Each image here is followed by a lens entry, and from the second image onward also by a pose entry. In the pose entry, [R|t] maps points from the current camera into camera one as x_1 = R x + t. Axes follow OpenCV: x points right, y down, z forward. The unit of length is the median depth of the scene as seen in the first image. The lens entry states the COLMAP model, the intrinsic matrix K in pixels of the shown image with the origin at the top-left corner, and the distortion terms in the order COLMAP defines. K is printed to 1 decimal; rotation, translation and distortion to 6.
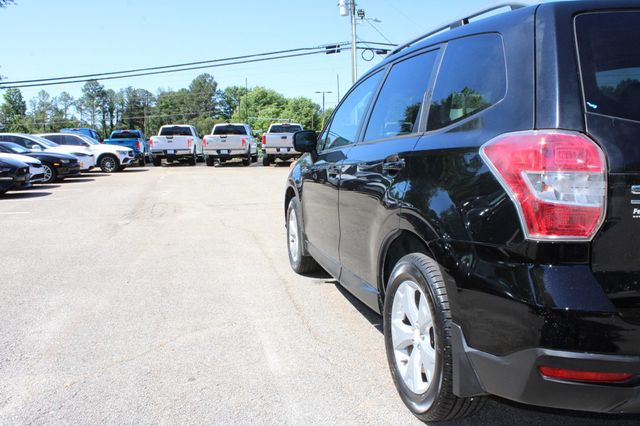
lens RADIAL K [[540.0, 0, 321.6], [0, 540.0, 214.5], [0, 0, 1]] dist [-0.165512, 0.148199]
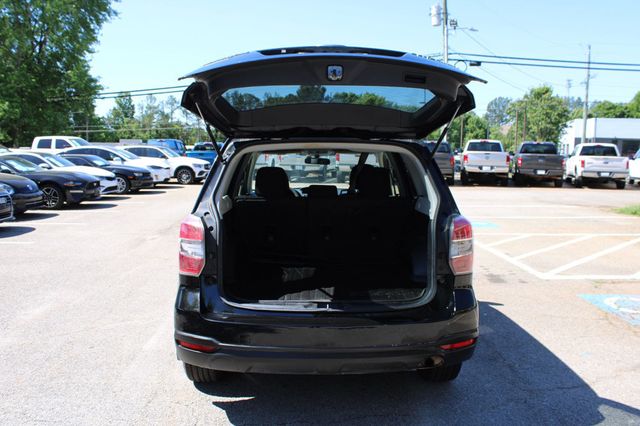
lens RADIAL K [[579.7, 0, 321.7], [0, 579.7, 213.8], [0, 0, 1]] dist [-0.112536, 0.000000]
pose [[0.979993, 0.039140, -0.195147, 0.054993], [-0.044108, 0.998802, -0.021174, -0.006116], [0.194085, 0.029358, 0.980545, -0.039505]]
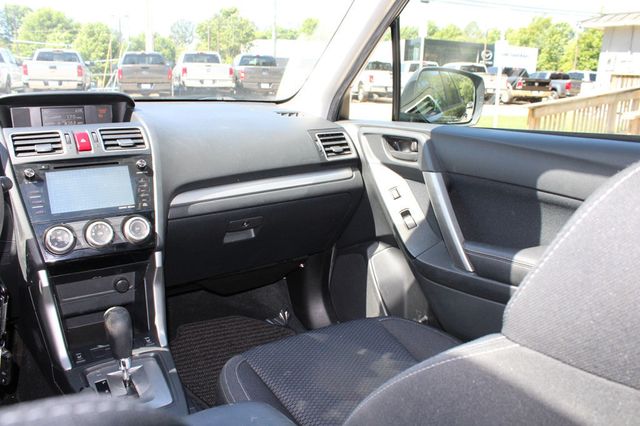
lens RADIAL K [[540.0, 0, 323.2], [0, 540.0, 215.7], [0, 0, 1]] dist [-0.165512, 0.148199]
pose [[0.939338, -0.055412, 0.338486, 0.023960], [0.011955, 0.991553, 0.129146, -0.014227], [-0.342783, -0.117266, 0.932067, 0.088558]]
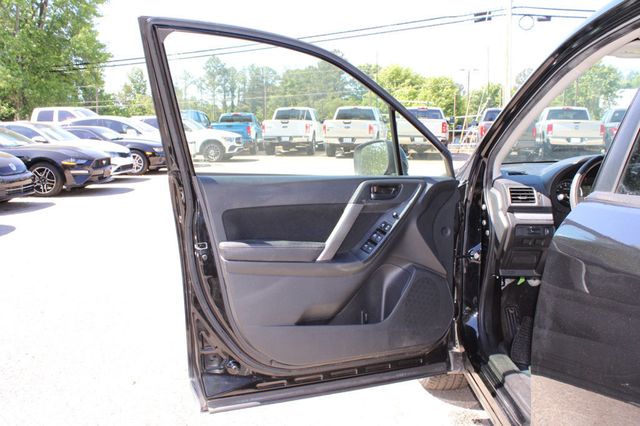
lens RADIAL K [[602.7, 0, 319.0], [0, 602.7, 216.0], [0, 0, 1]] dist [-0.105193, 0.000000]
pose [[0.972298, 0.041102, -0.230102, -0.002279], [-0.037782, 0.999109, 0.018820, -0.010422], [0.230671, -0.009605, 0.972984, 0.051591]]
